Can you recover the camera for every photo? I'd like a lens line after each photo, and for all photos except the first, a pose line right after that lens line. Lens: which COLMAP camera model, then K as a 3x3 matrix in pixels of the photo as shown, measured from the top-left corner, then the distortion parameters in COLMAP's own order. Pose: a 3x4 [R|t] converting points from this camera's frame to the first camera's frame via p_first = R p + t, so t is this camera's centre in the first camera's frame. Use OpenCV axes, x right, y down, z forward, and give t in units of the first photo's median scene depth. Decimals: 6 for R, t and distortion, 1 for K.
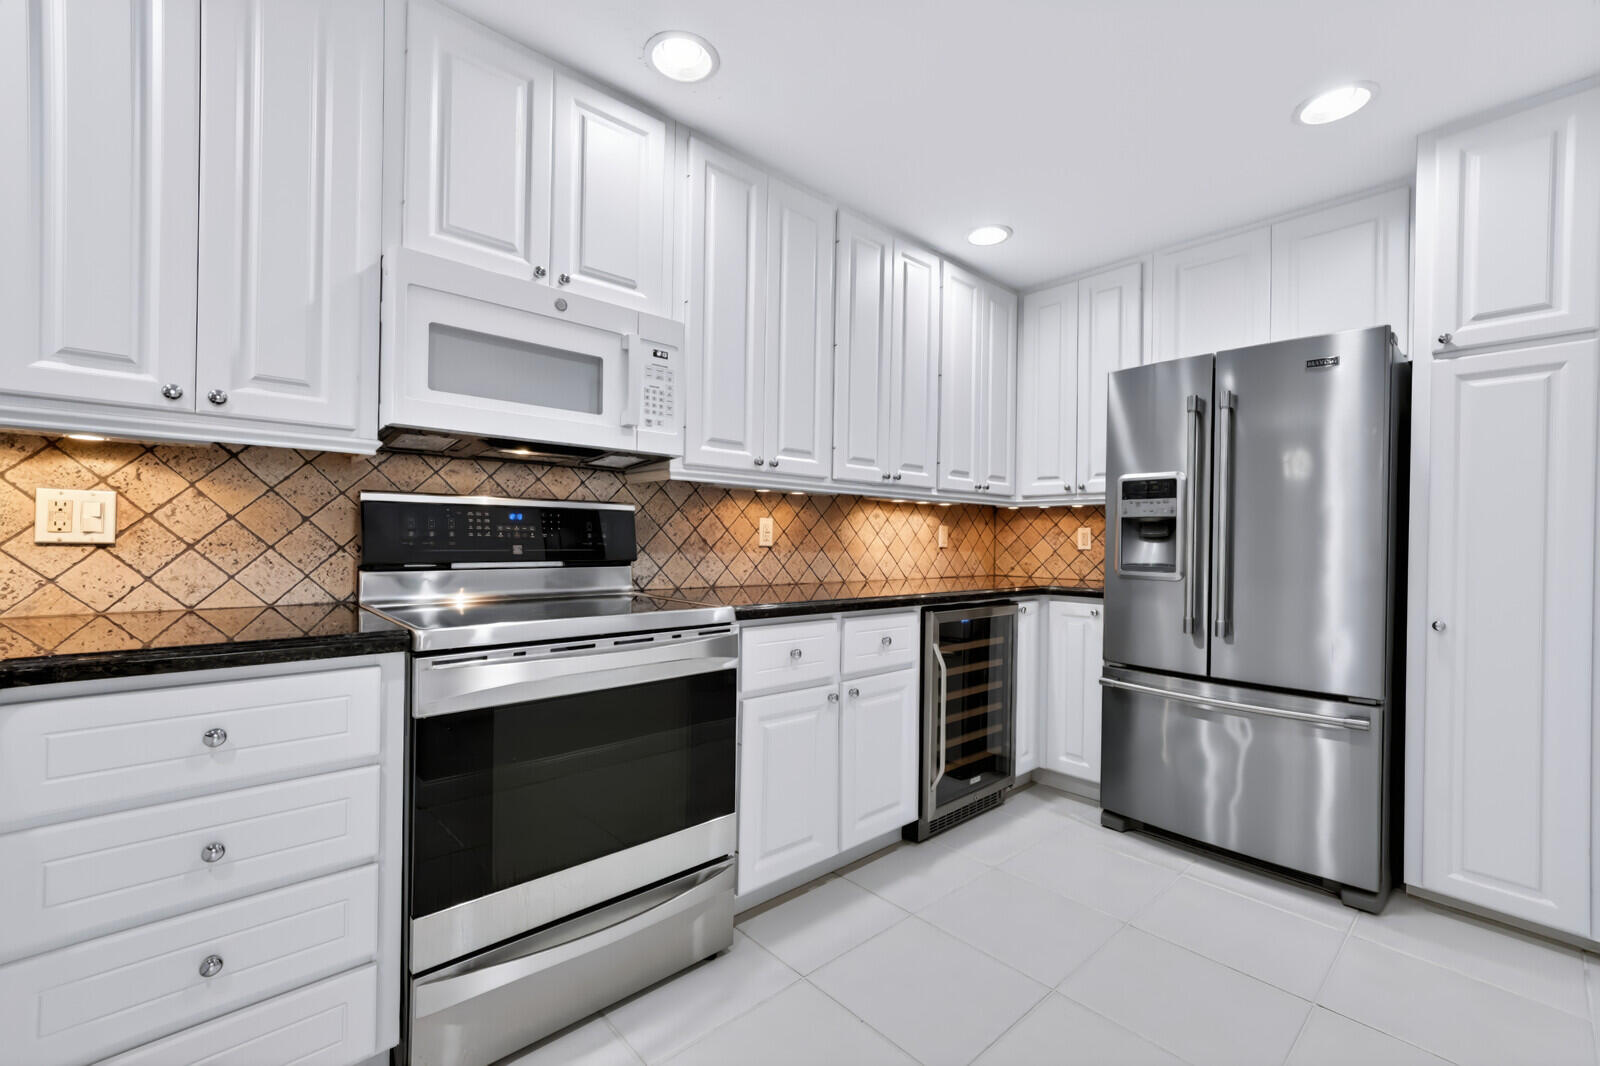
lens RADIAL K [[669.1, 0, 797.2], [0, 669.1, 537.9], [0, 0, 1]] dist [0.001158, 0.001635]
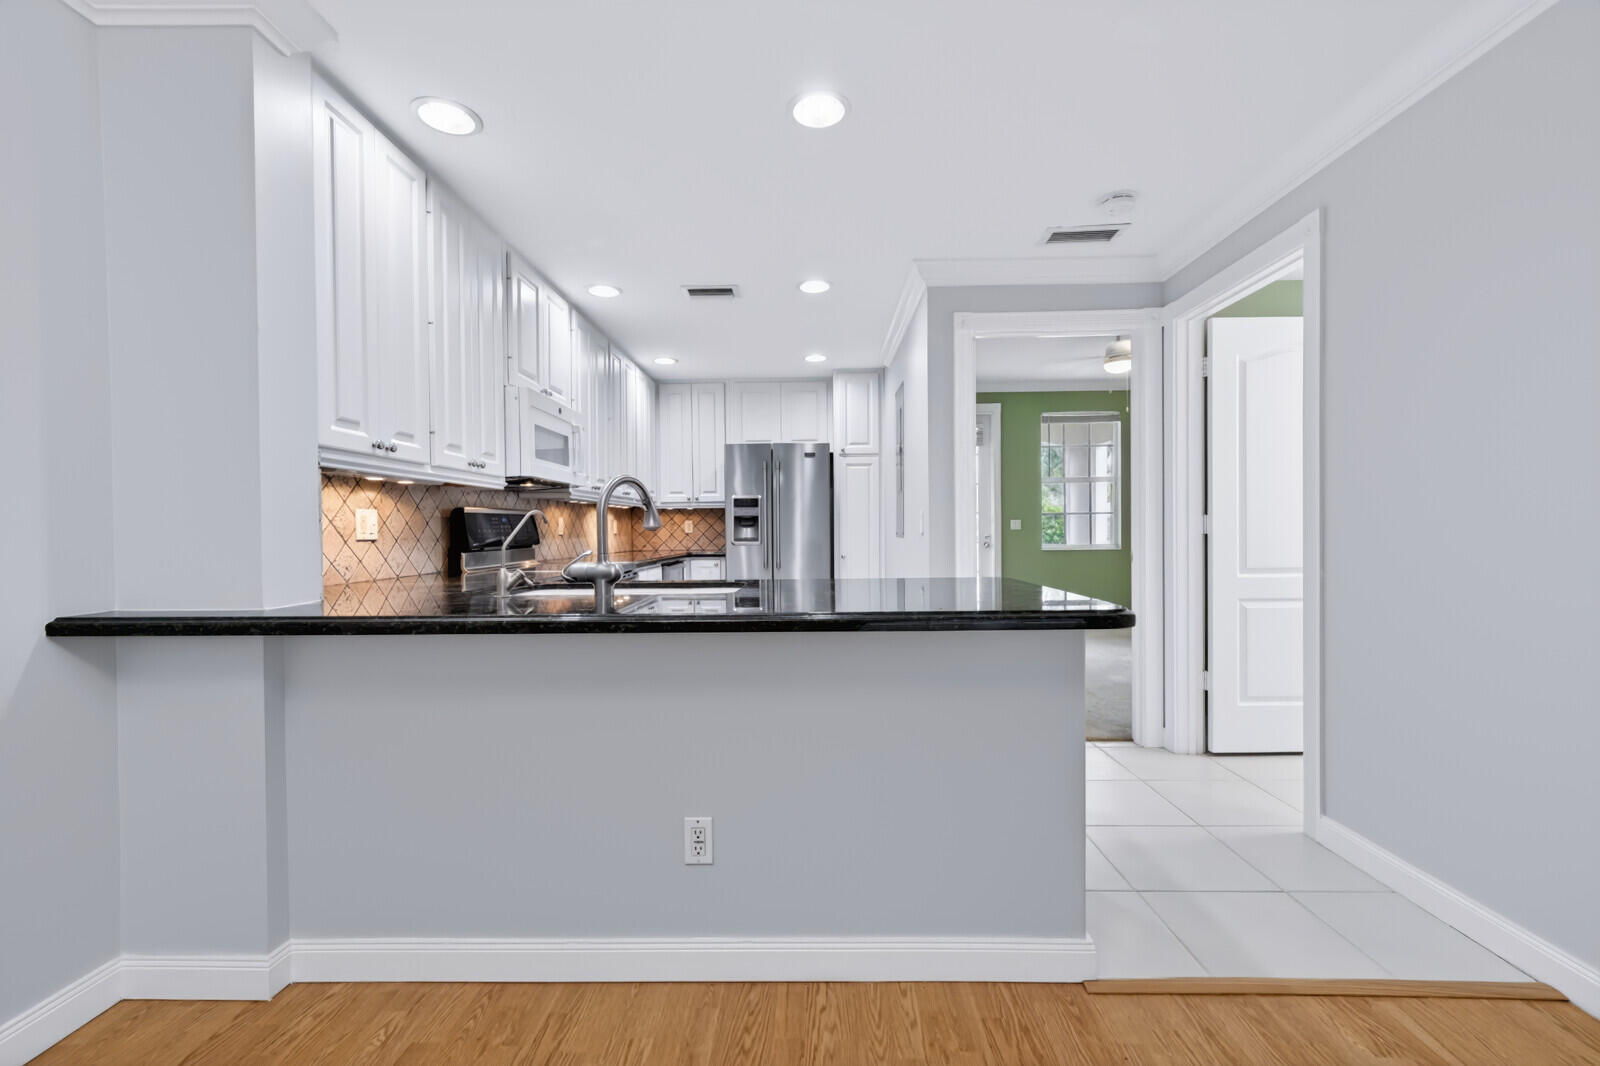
lens RADIAL K [[669.1, 0, 798.2], [0, 669.1, 539.5], [0, 0, 1]] dist [0.001158, 0.001635]
pose [[0.689283, -0.032508, 0.723762, -1.124514], [0.018006, 0.999453, 0.027742, -0.015217], [-0.724268, -0.006090, 0.689492, -0.729953]]
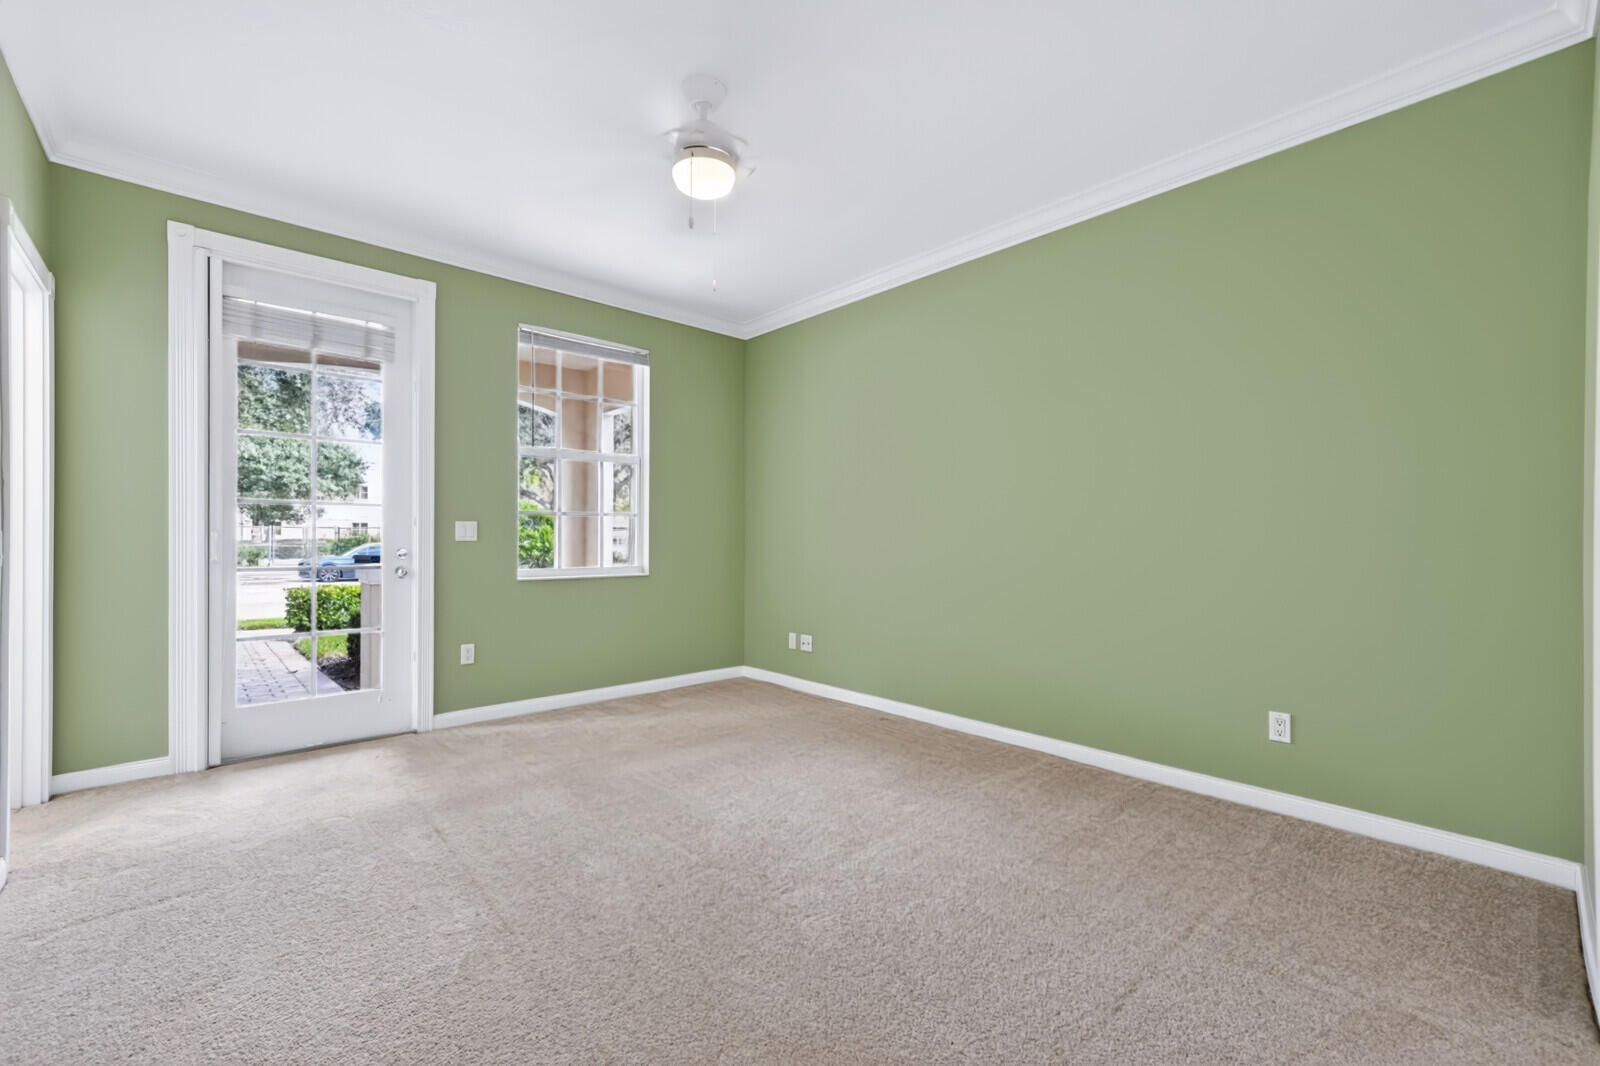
lens RADIAL K [[669.1, 0, 790.5], [0, 669.1, 539.2], [0, 0, 1]] dist [0.001158, 0.001635]
pose [[0.011444, -0.016623, 0.999796, 0.598858], [-0.009120, 0.999818, 0.016728, 0.010538], [-0.999893, -0.009310, 0.011291, 0.055156]]
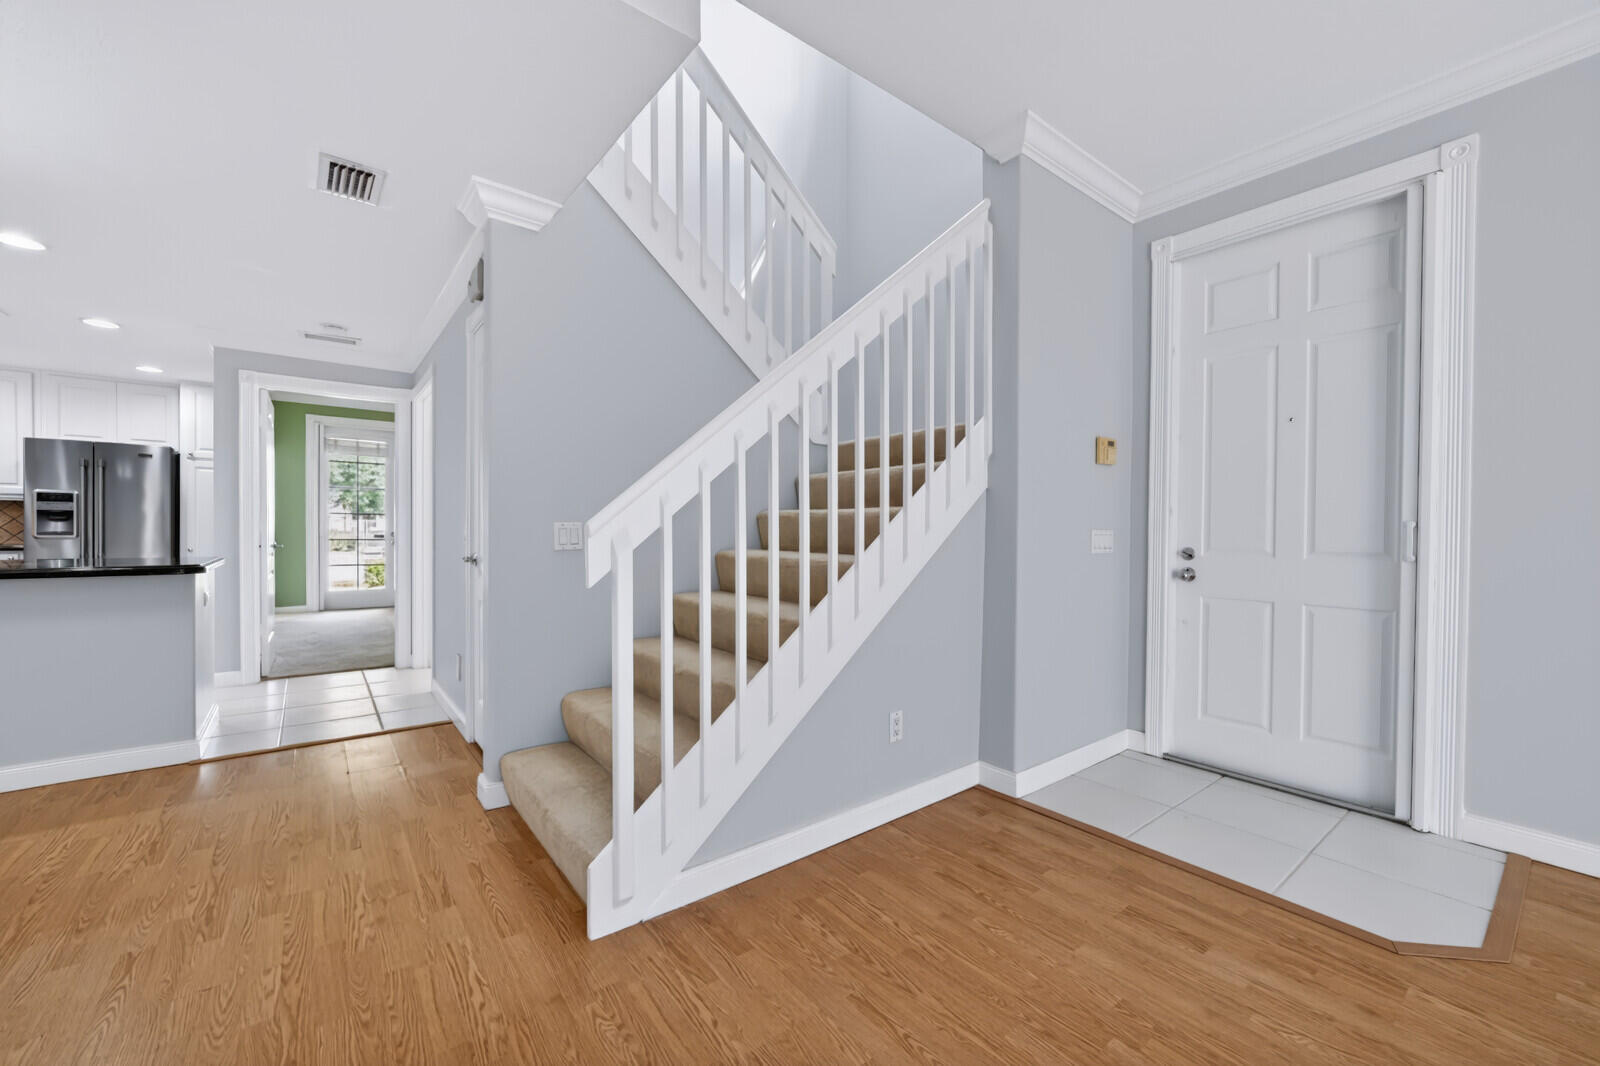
lens RADIAL K [[635.8, 0, 801.1], [0, 635.8, 537.1], [0, 0, 1]] dist [-0.008634, 0.002644]
pose [[0.074740, -0.024819, 0.996894, -1.658169], [-0.010238, 0.999618, 0.025654, -0.026565], [-0.997151, -0.012124, 0.074457, -1.938196]]
